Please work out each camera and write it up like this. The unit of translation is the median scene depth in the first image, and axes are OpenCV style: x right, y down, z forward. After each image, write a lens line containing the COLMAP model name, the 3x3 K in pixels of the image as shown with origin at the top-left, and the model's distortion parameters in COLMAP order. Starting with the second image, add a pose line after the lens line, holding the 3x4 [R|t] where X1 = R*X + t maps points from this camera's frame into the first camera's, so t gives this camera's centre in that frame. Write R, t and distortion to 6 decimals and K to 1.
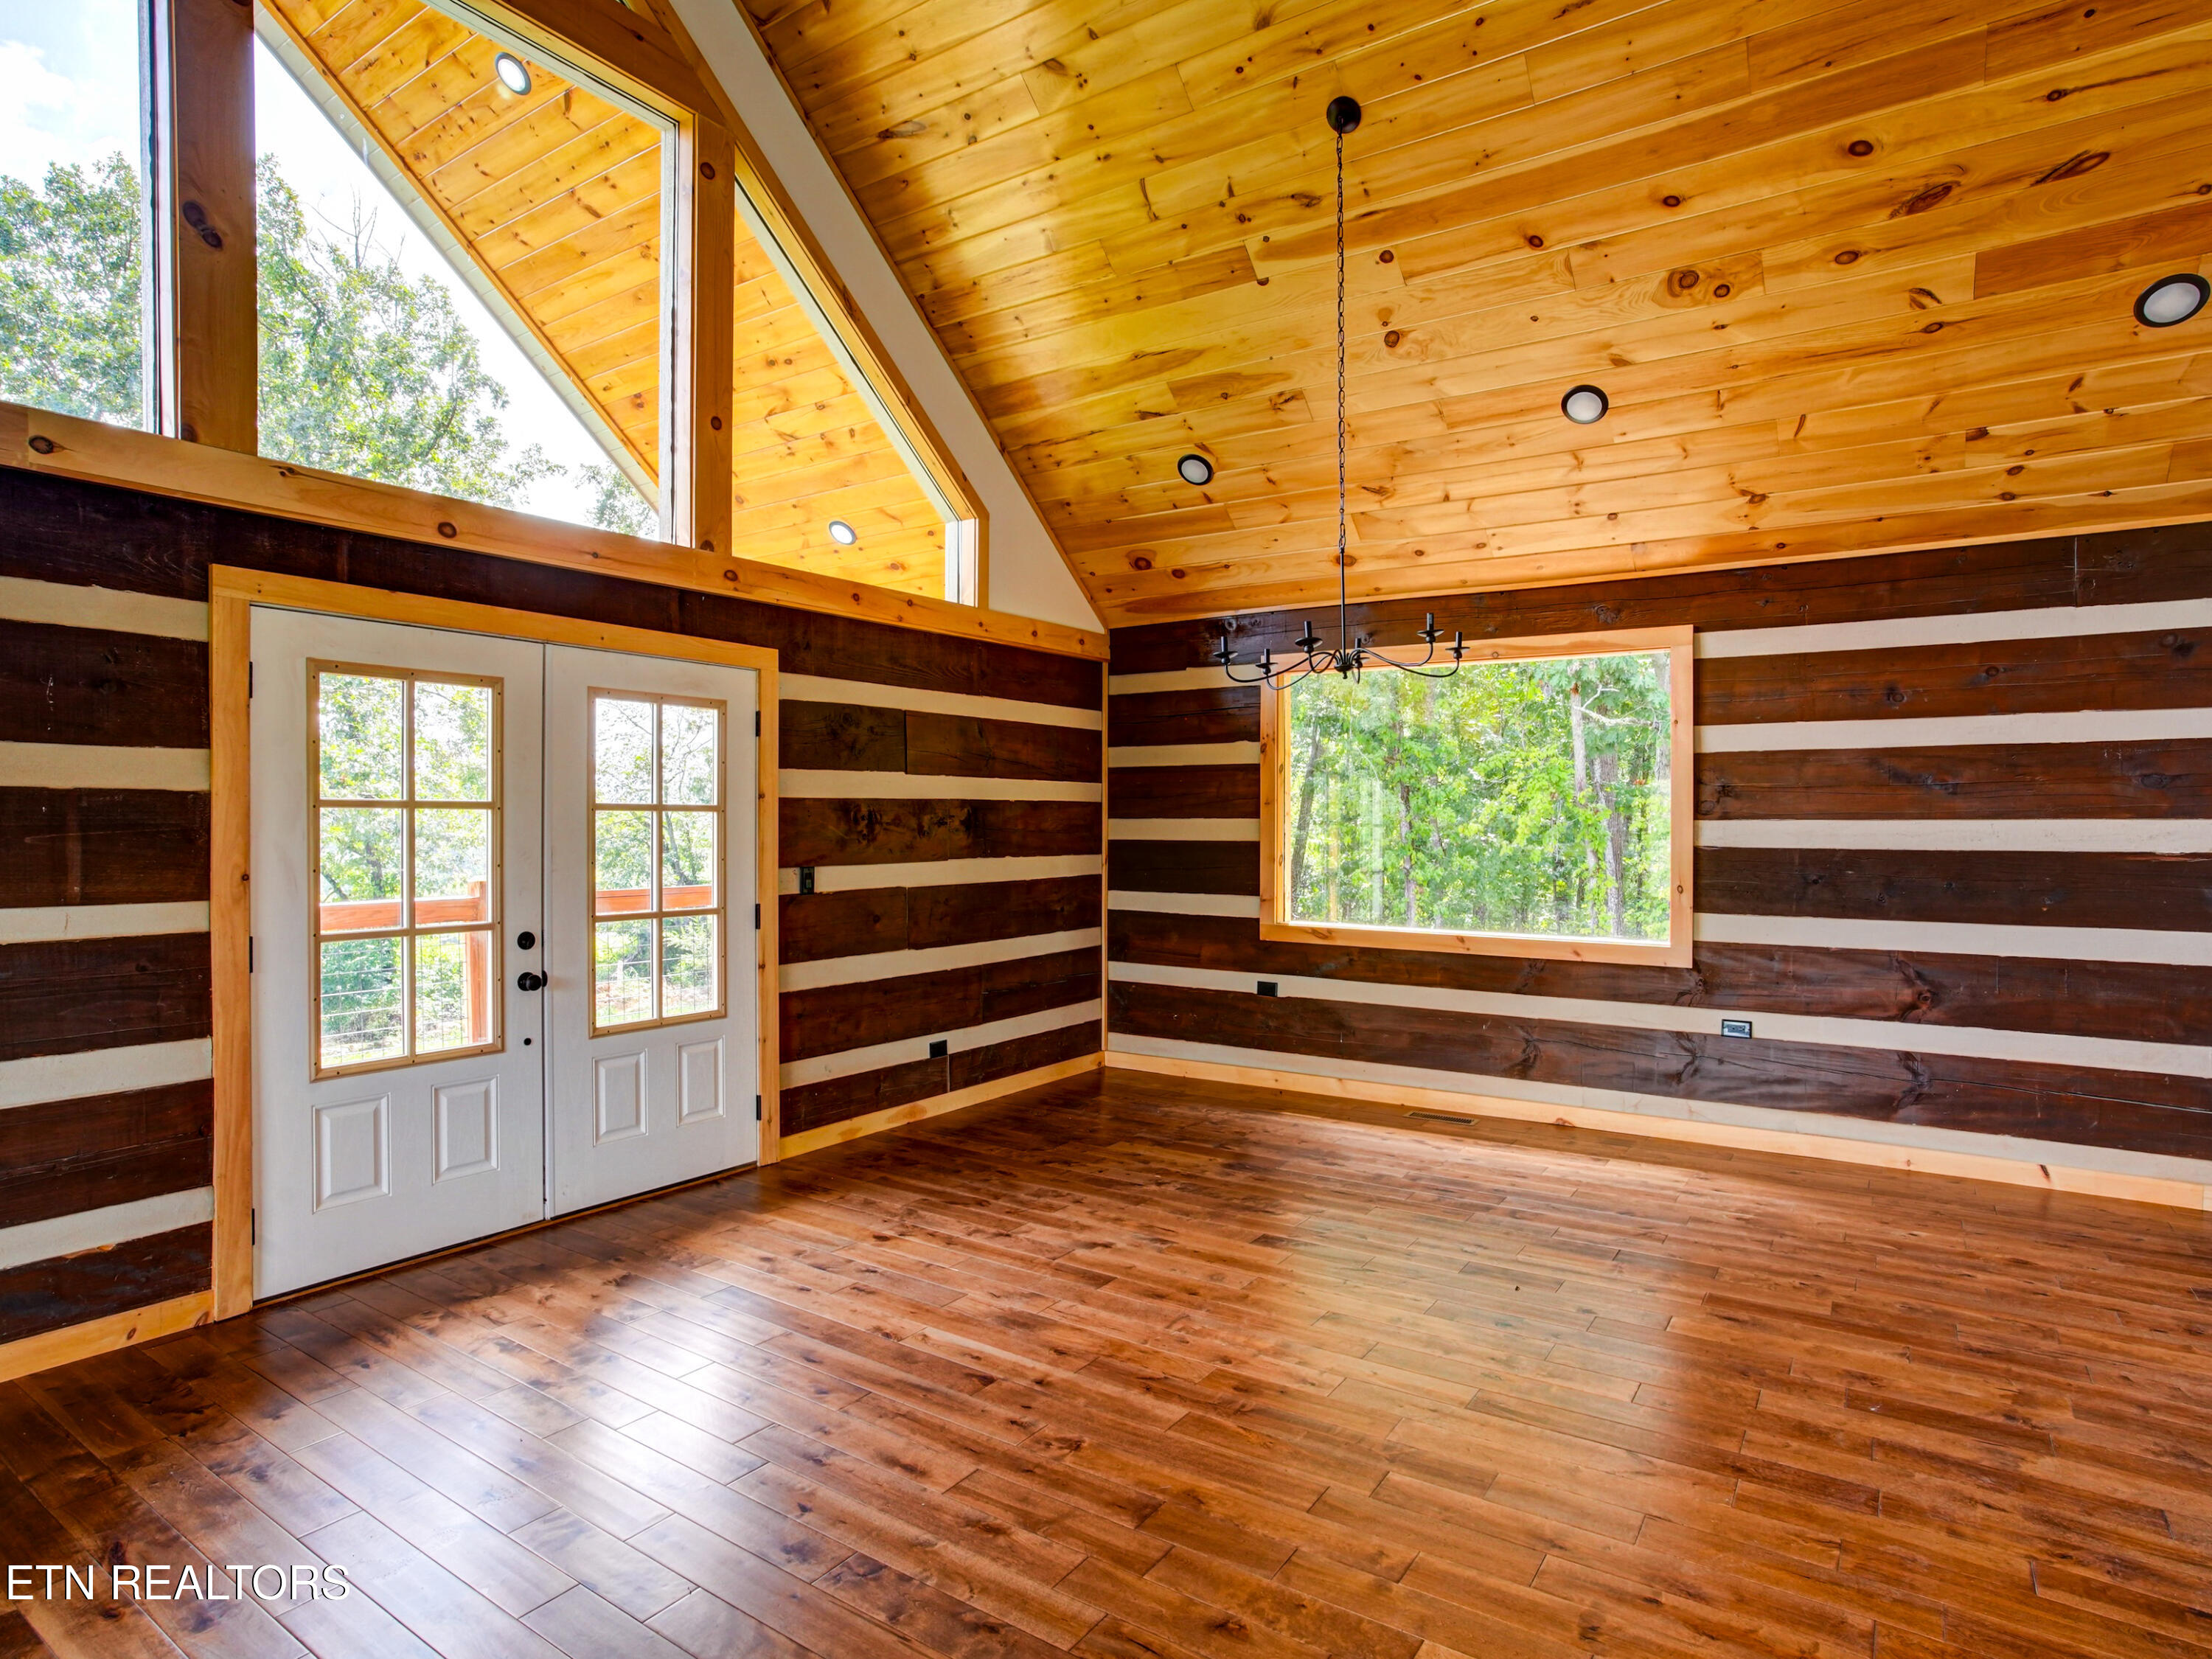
lens RADIAL K [[1204.9, 0, 1113.1], [0, 1204.9, 835.4], [0, 0, 1]] dist [-0.069029, 0.037899]
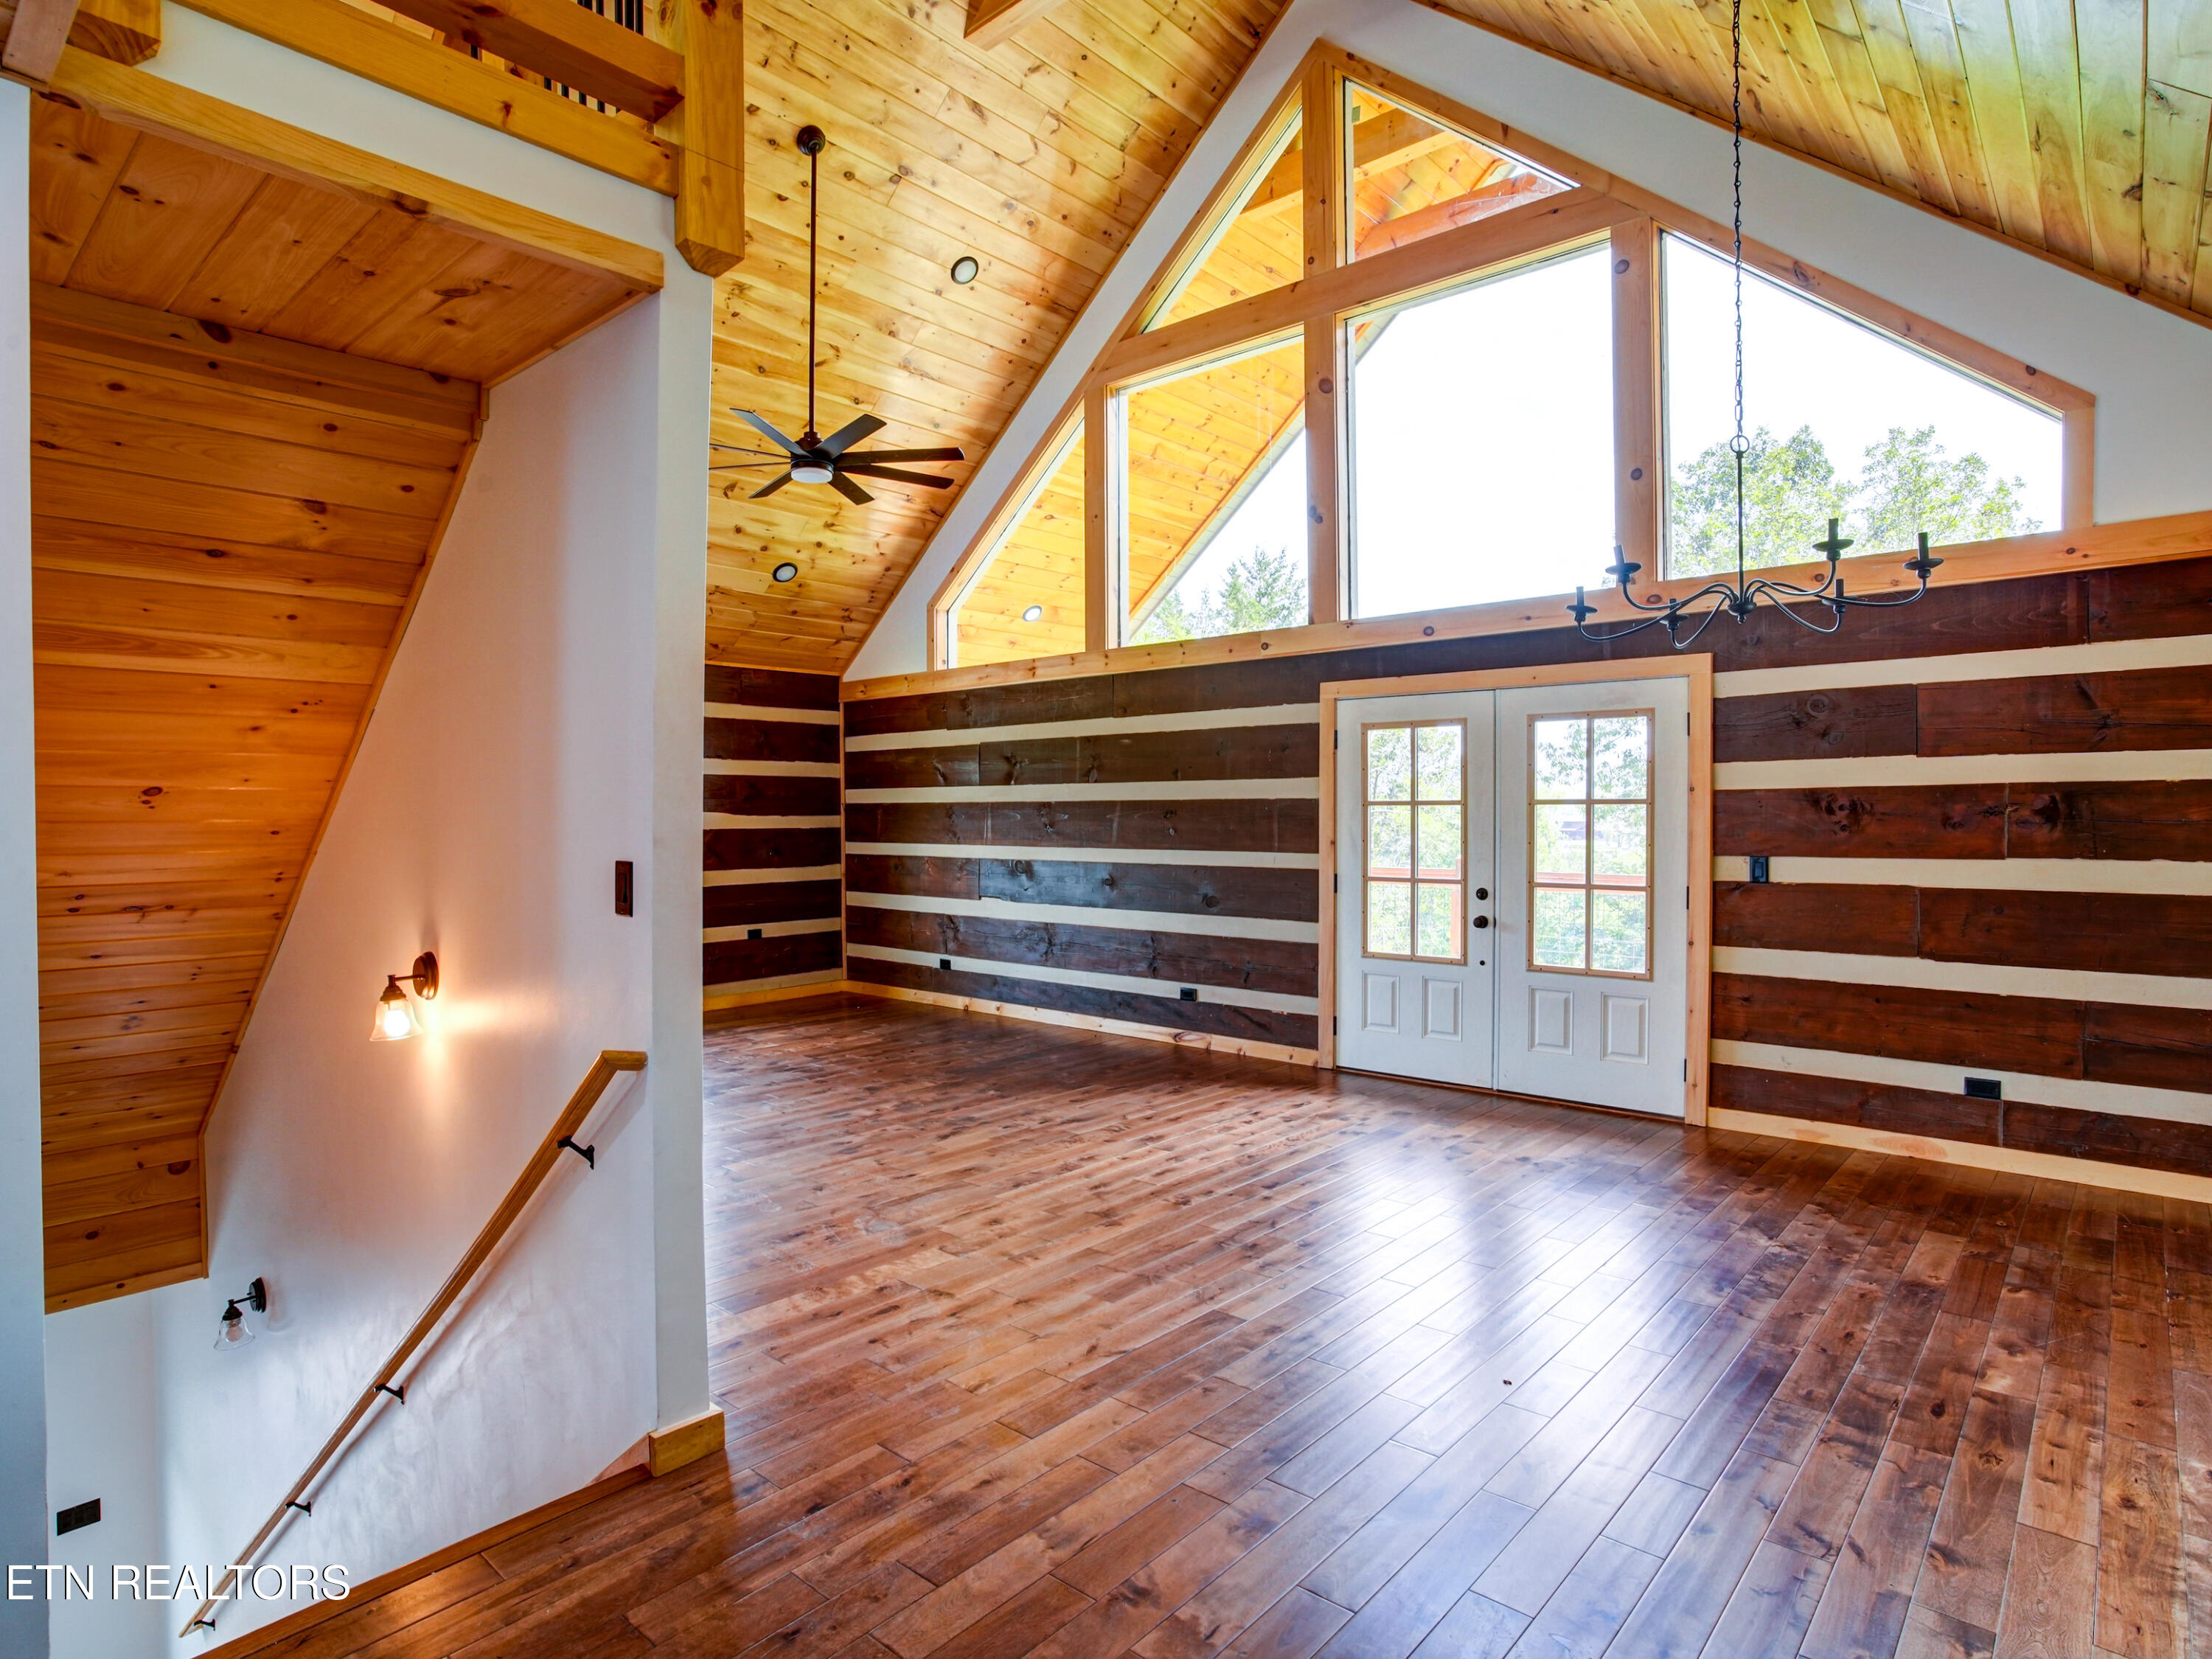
lens RADIAL K [[1204.9, 0, 1106.9], [0, 1204.9, 837.8], [0, 0, 1]] dist [-0.069029, 0.037899]
pose [[-0.130493, 0.016303, -0.991315, 0.882580], [-0.008568, 0.999809, 0.017570, -0.002729], [0.991412, 0.010786, -0.130328, 0.622323]]
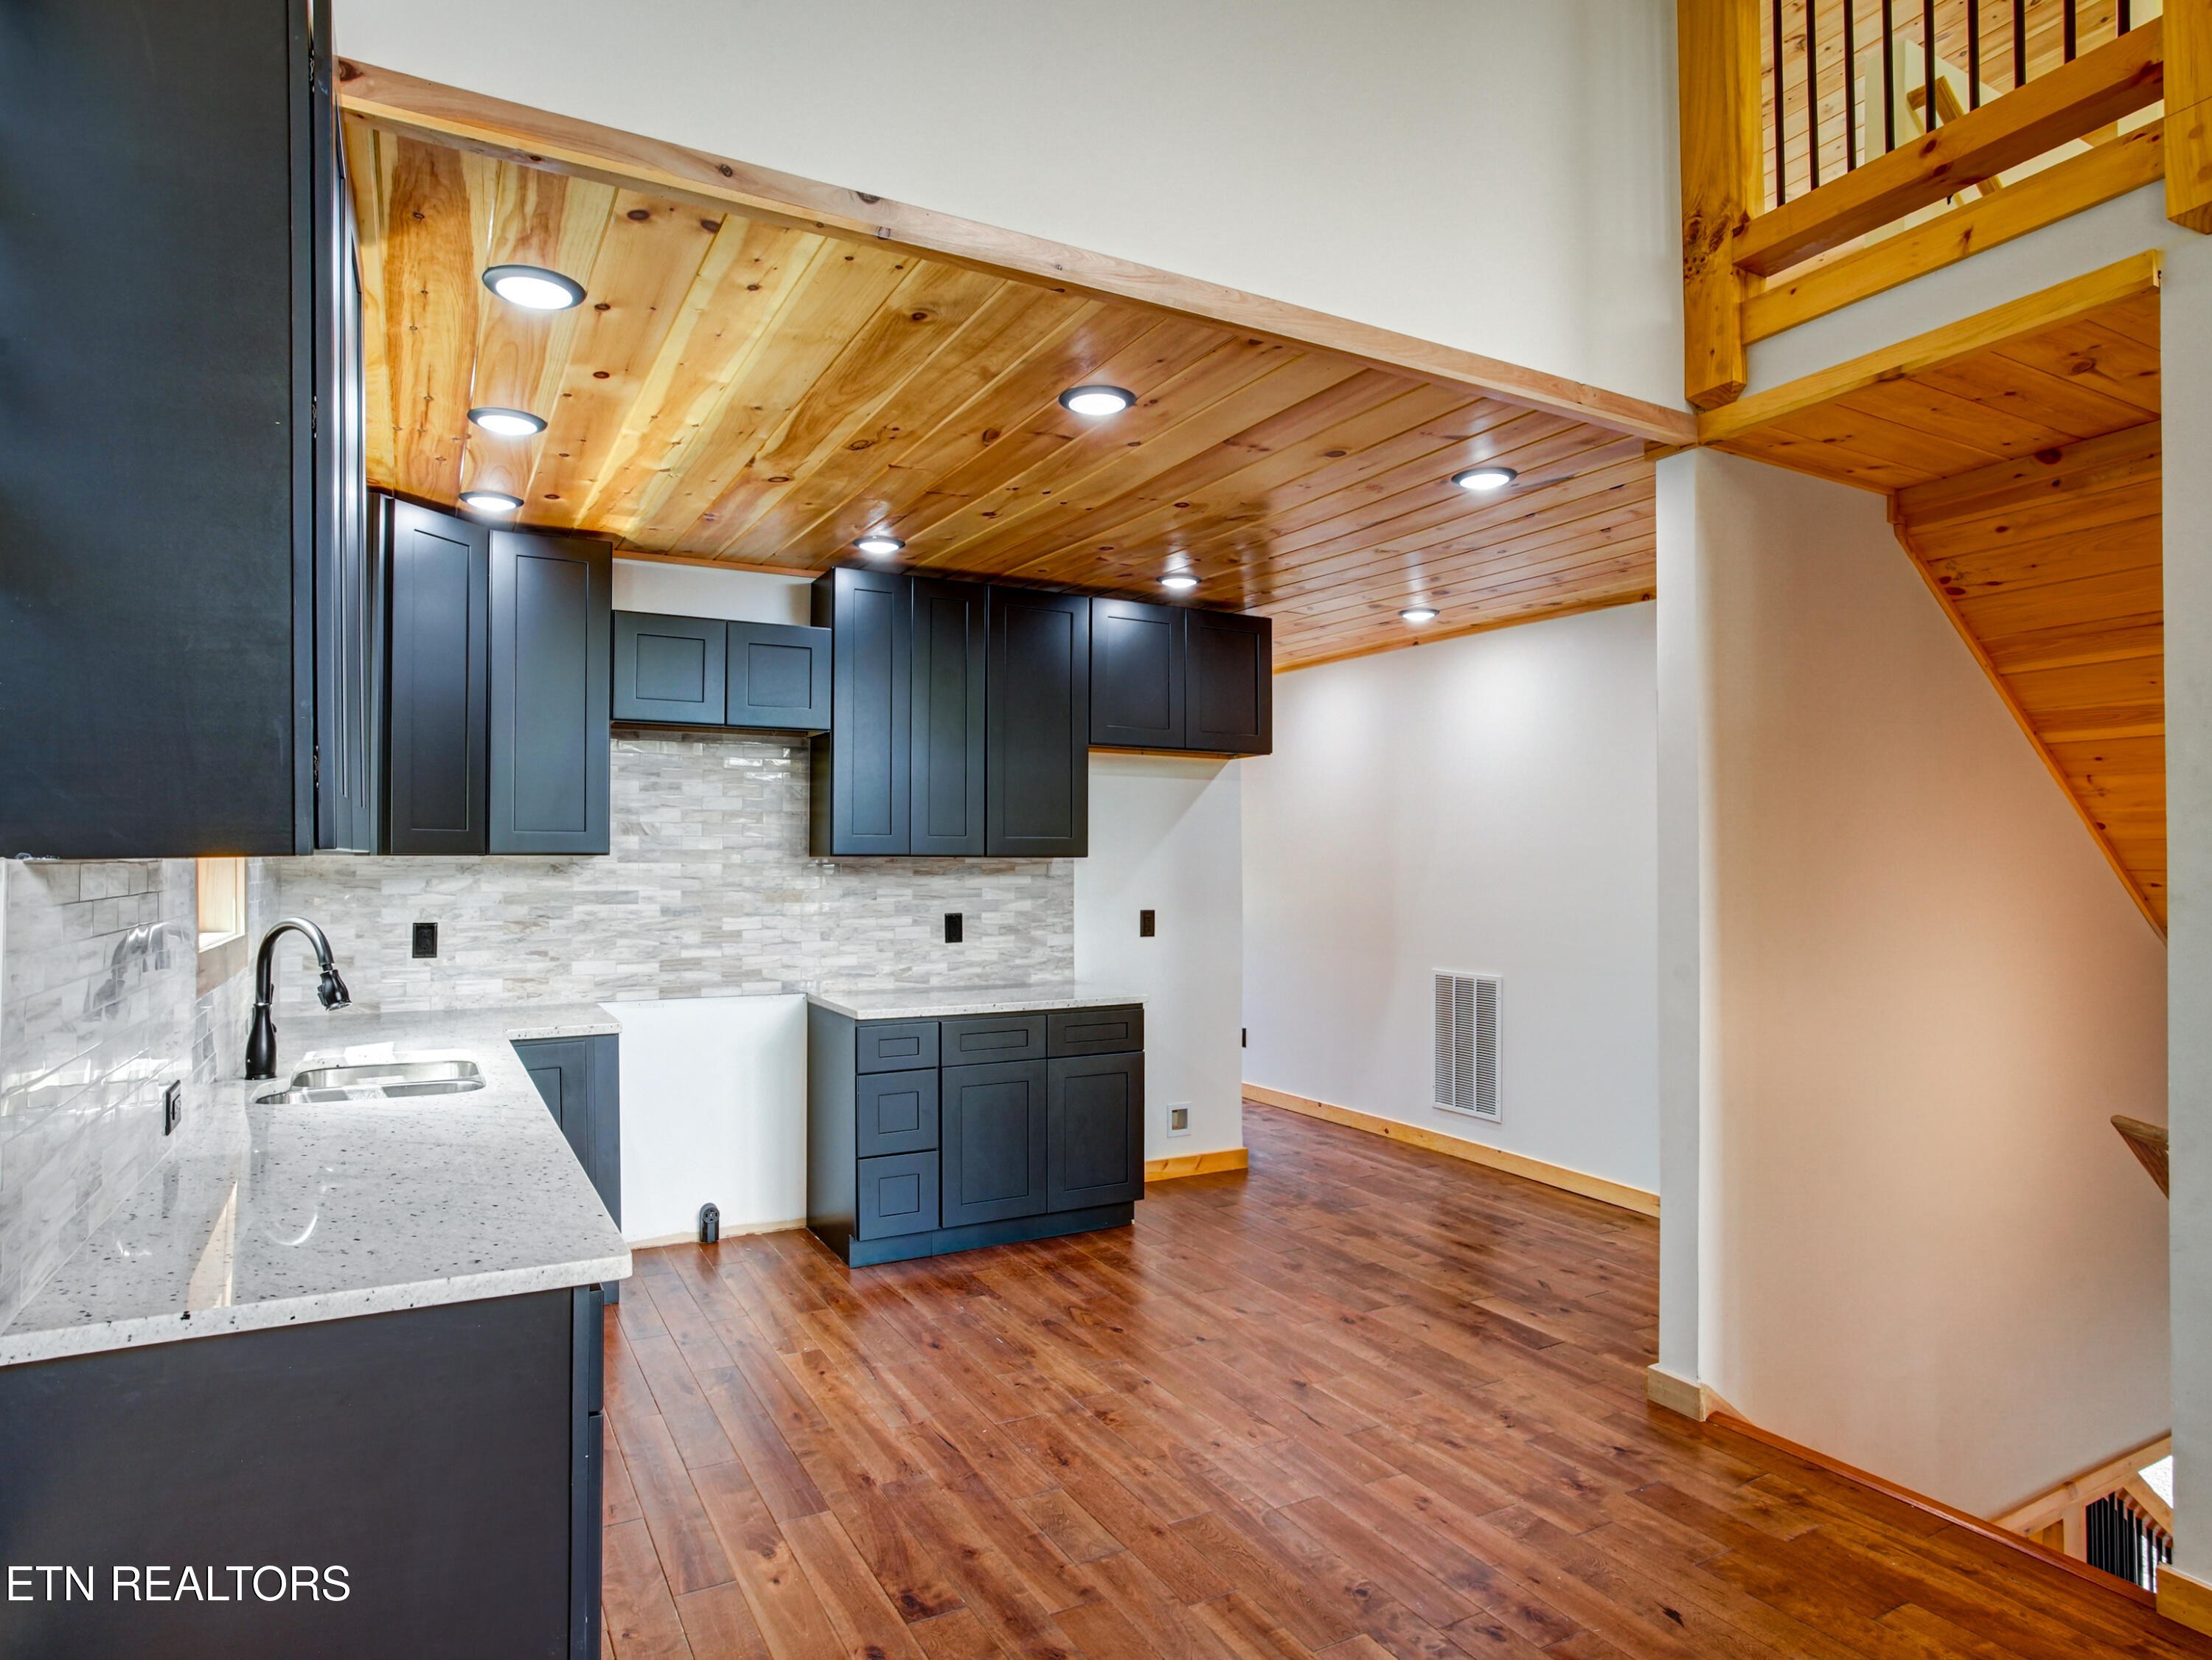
lens RADIAL K [[1340.7, 0, 1198.6], [0, 1340.7, 834.9], [0, 0, 1]] dist [-0.007043, 0.008203]
pose [[-0.902239, 0.006872, 0.431181, 0.500192], [0.002739, 0.999944, -0.010206, -0.010171], [-0.431227, -0.008027, -0.902208, 1.007227]]
